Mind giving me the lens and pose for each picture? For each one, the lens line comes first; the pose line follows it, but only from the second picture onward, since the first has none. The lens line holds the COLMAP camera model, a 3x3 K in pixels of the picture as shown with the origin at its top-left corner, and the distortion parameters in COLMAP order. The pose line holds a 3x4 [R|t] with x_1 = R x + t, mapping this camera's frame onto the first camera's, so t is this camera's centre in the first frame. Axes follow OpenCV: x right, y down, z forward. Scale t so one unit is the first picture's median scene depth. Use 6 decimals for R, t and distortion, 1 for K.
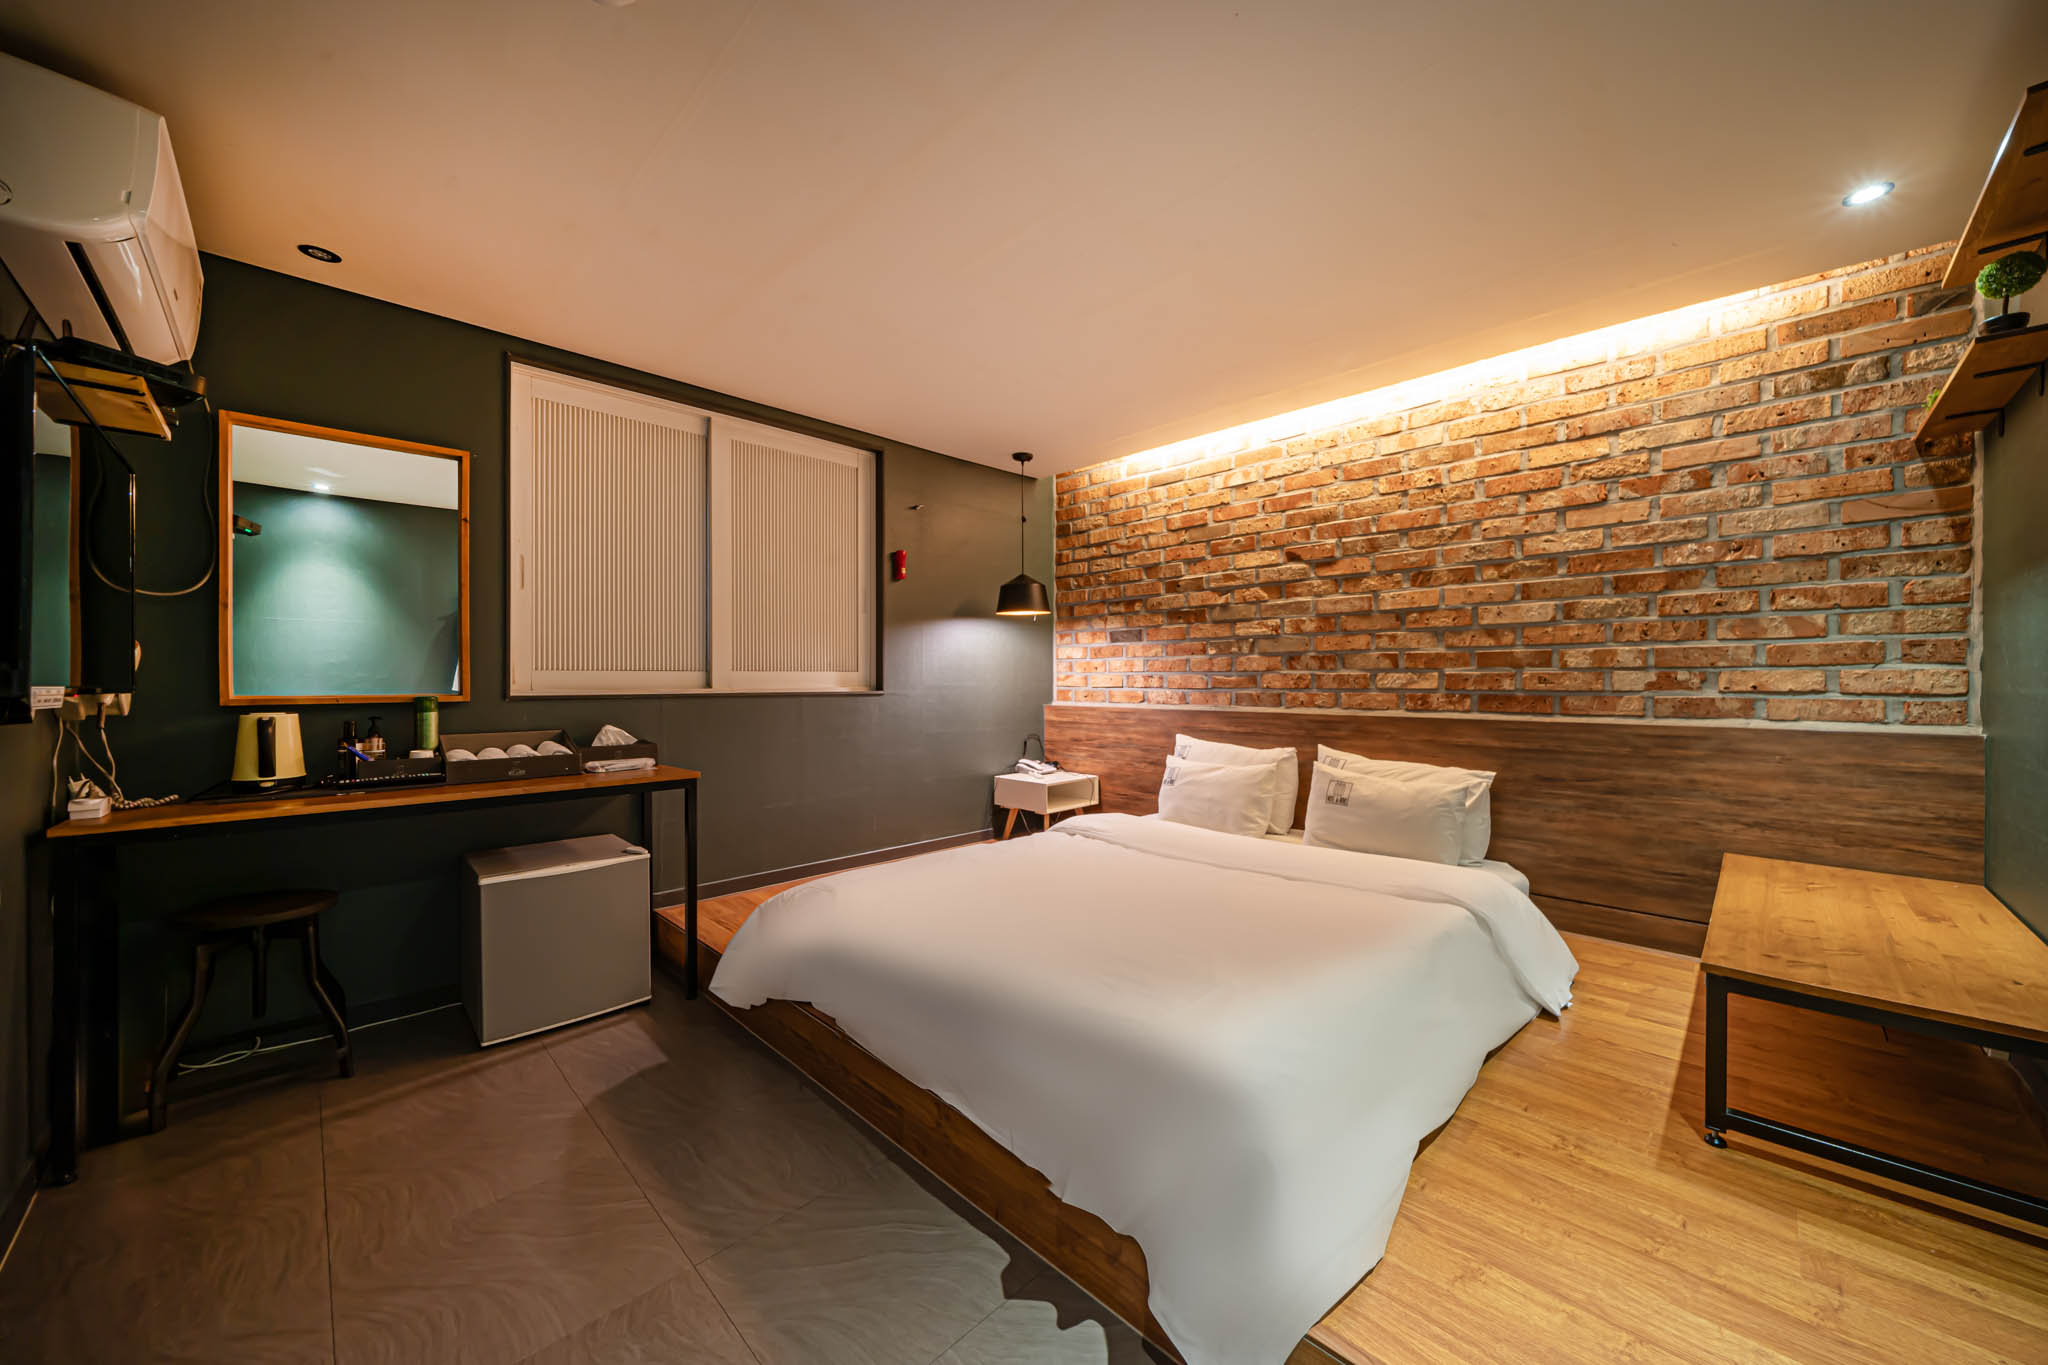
lens RADIAL K [[764.1, 0, 1006.1], [0, 764.1, 676.3], [0, 0, 1]] dist [-0.002791, -0.000048]
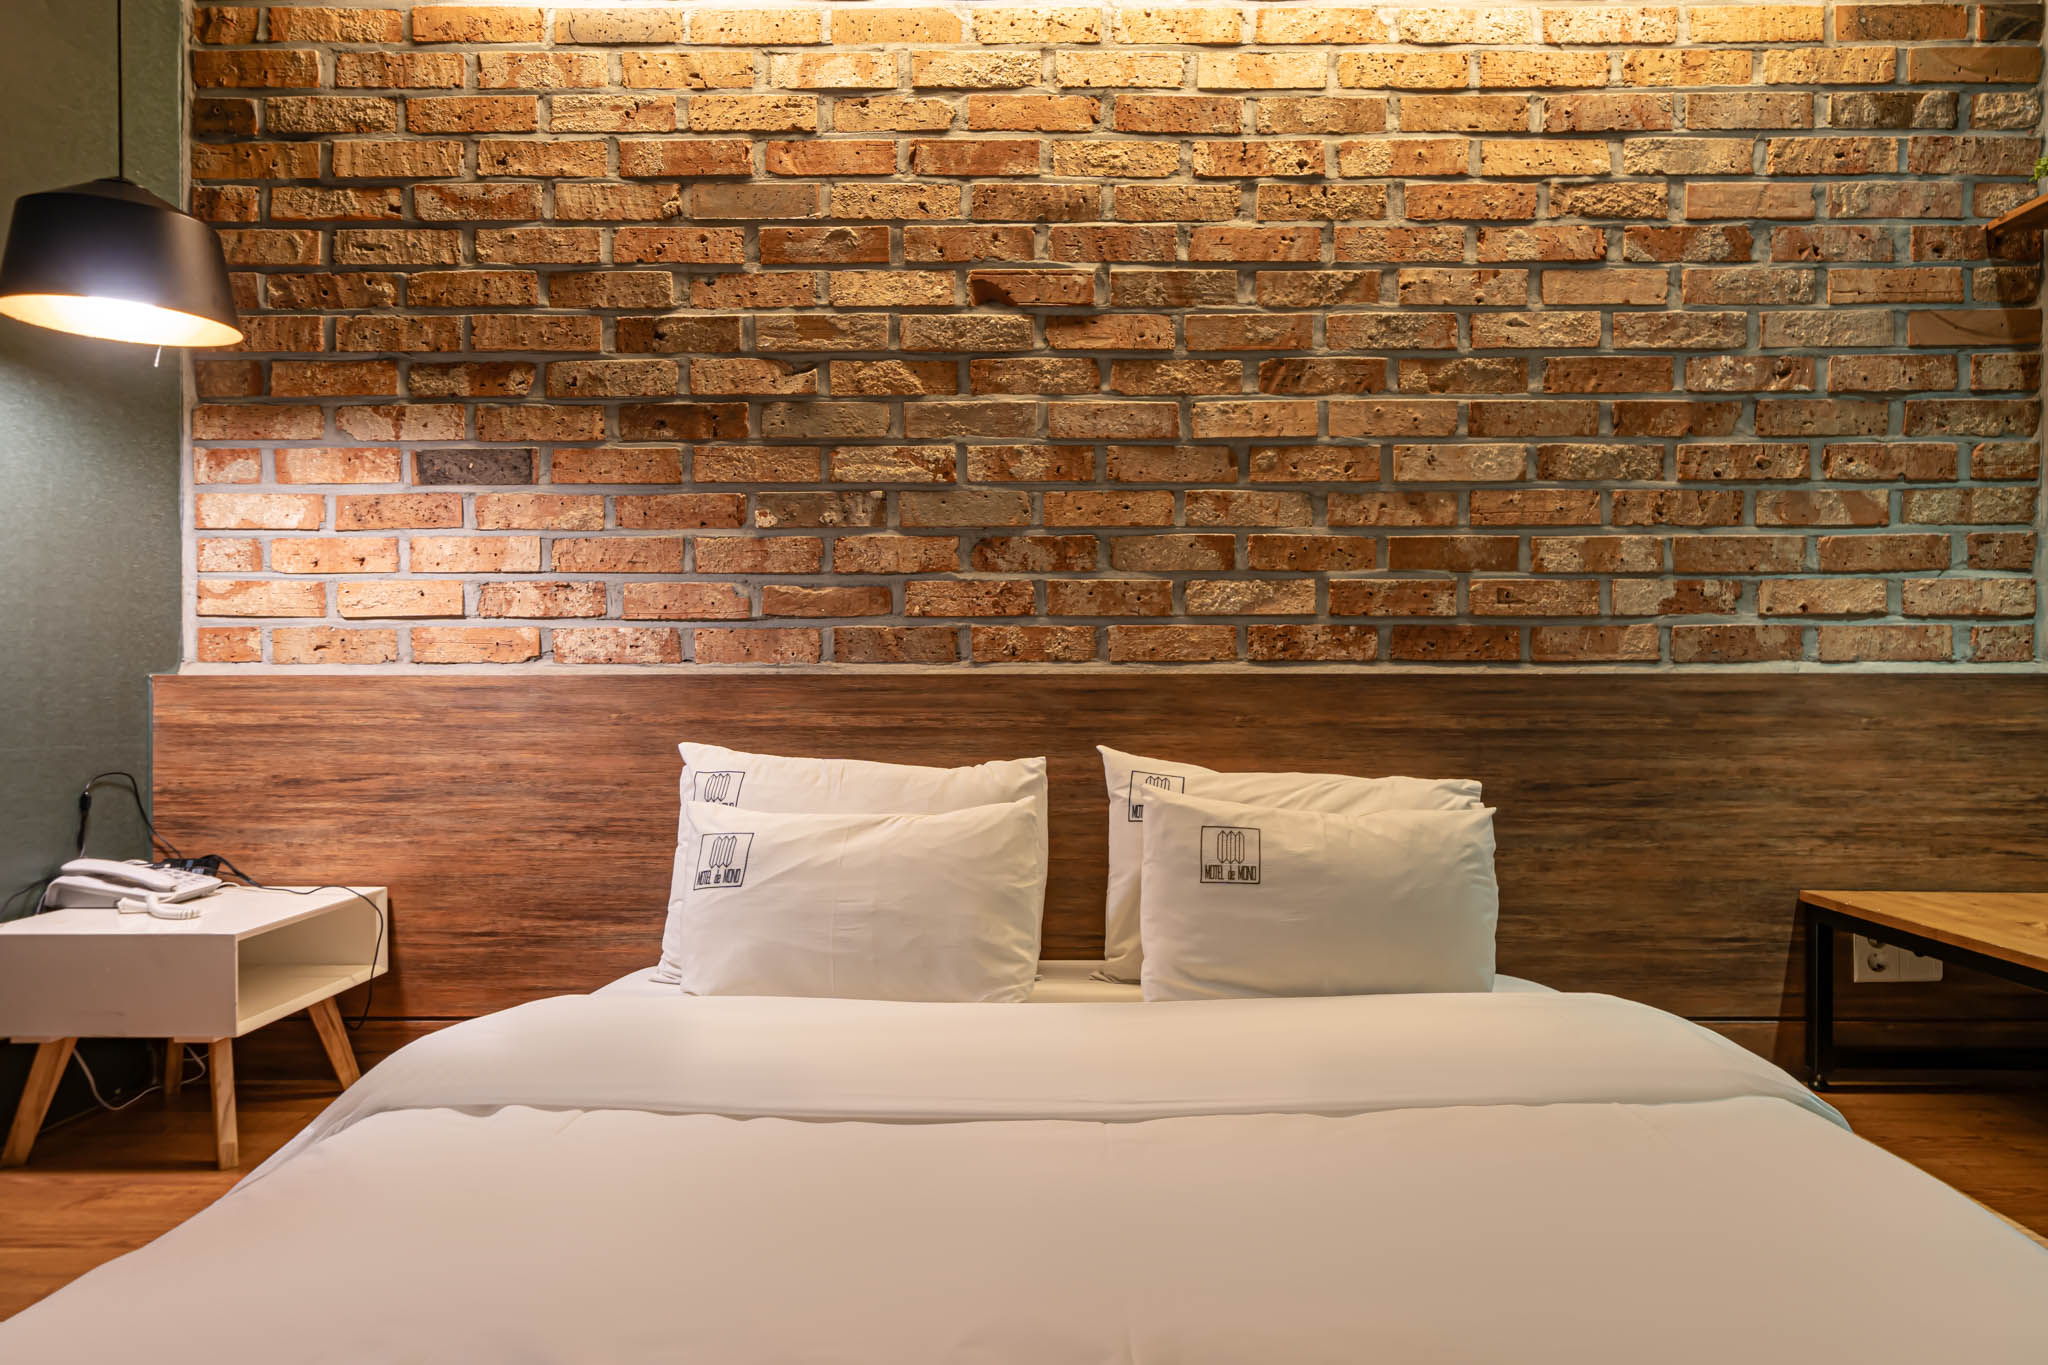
lens RADIAL K [[1267.3, 0, 1058.3], [0, 1267.3, 695.6], [0, 0, 1]] dist [0.002825, 0.000252]
pose [[0.680848, -0.002372, 0.732421, -0.113377], [-0.003198, 0.999976, 0.006211, 0.063393], [-0.732417, -0.006571, 0.680824, 0.602469]]
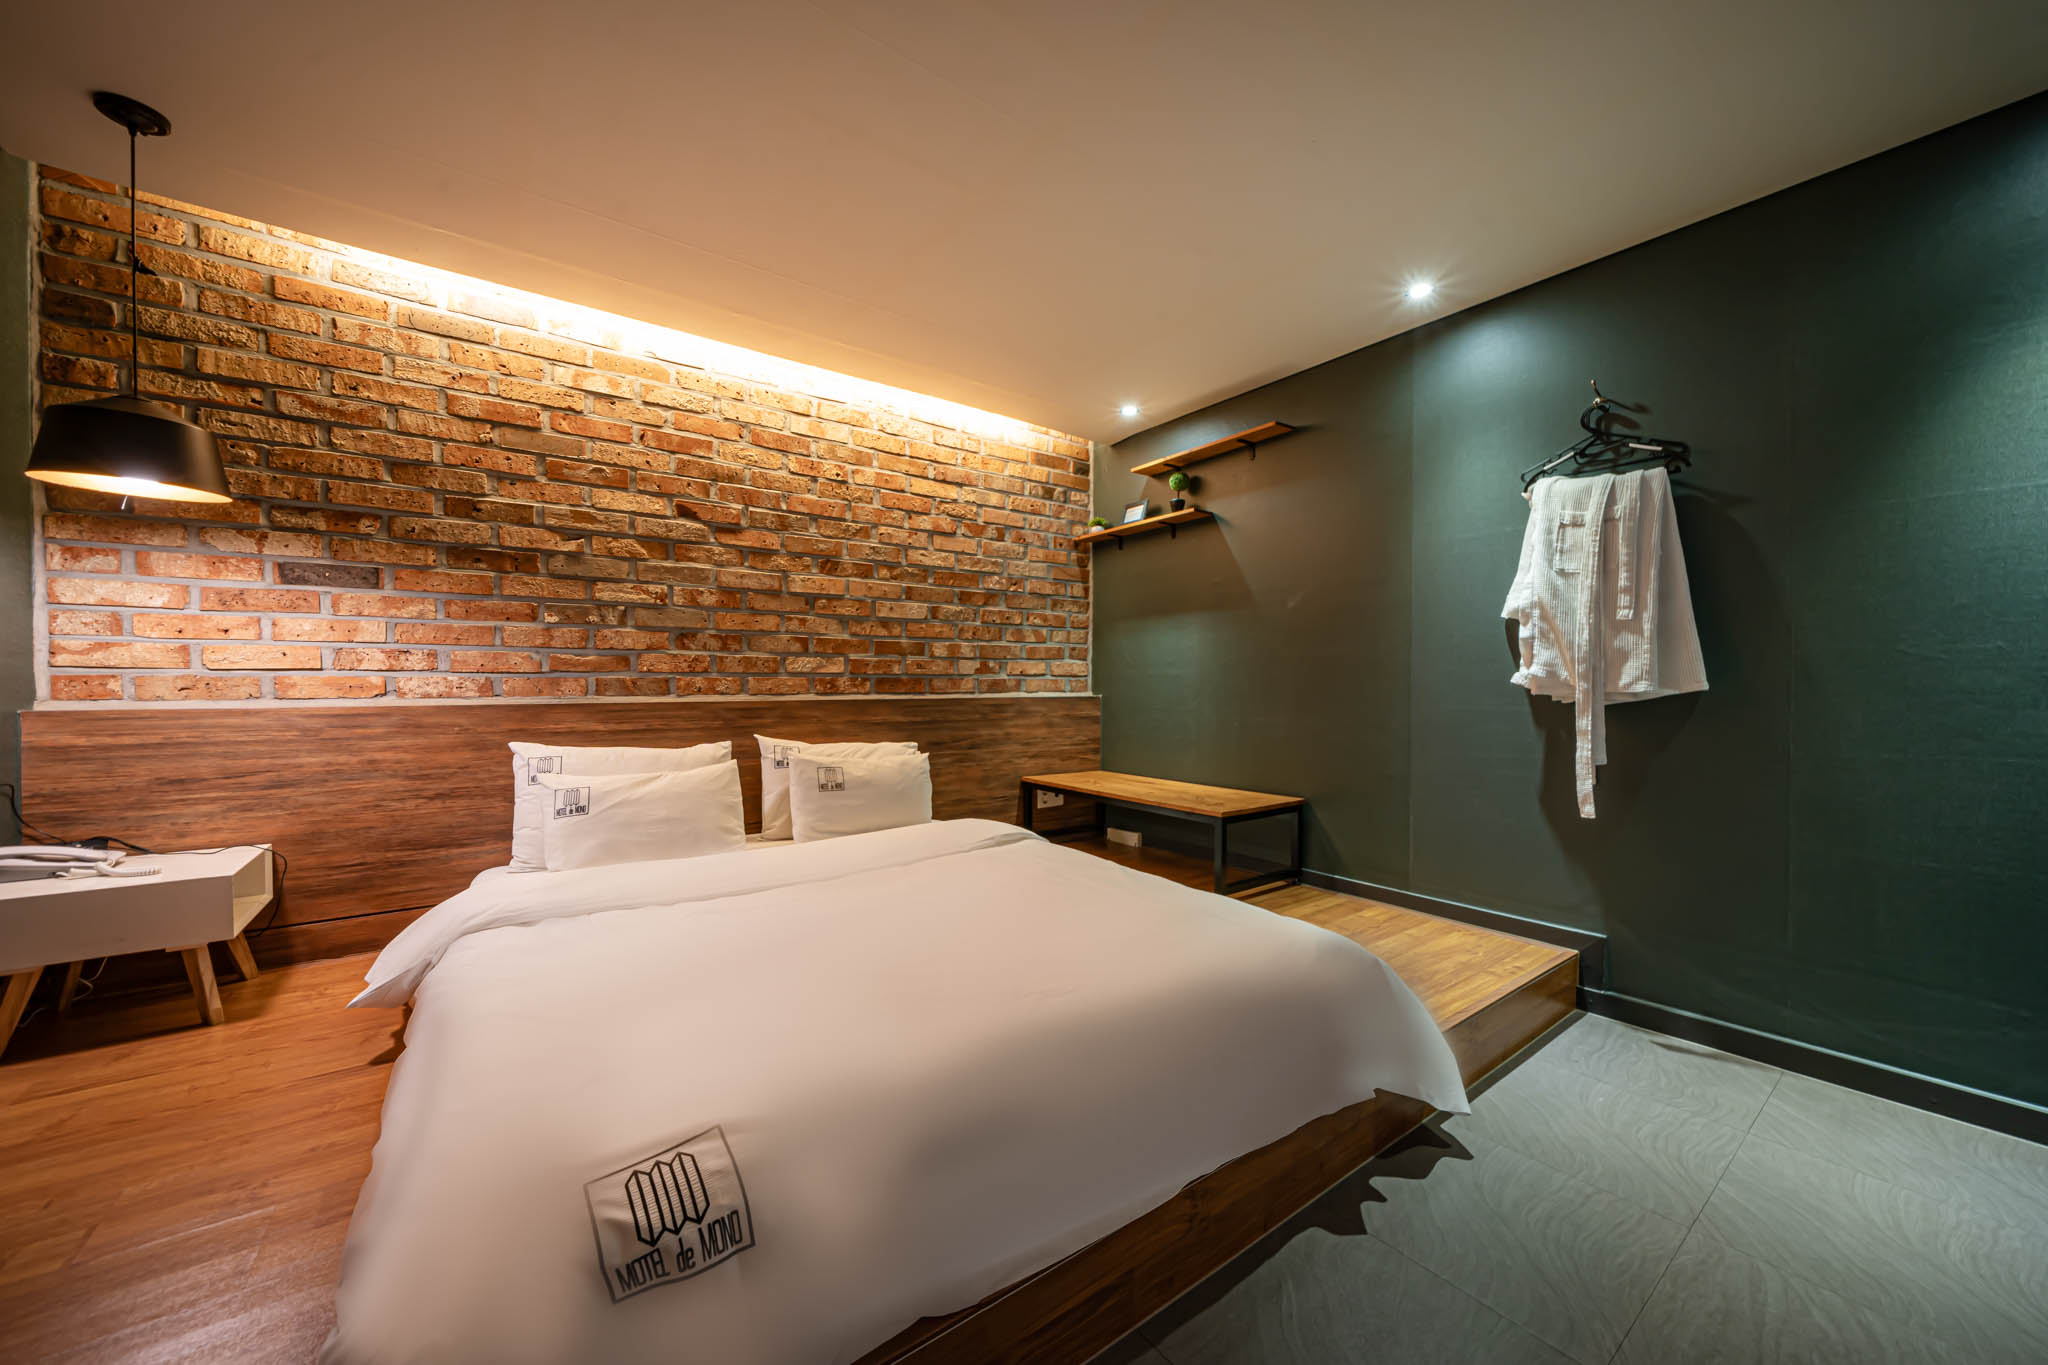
lens RADIAL K [[764.1, 0, 1083.2], [0, 764.1, 689.0], [0, 0, 1]] dist [-0.002791, -0.000048]
pose [[0.068795, -0.007212, 0.997605, -0.490509], [-0.005122, 0.999958, 0.007582, 0.029907], [-0.997618, -0.005631, 0.068755, 0.608714]]
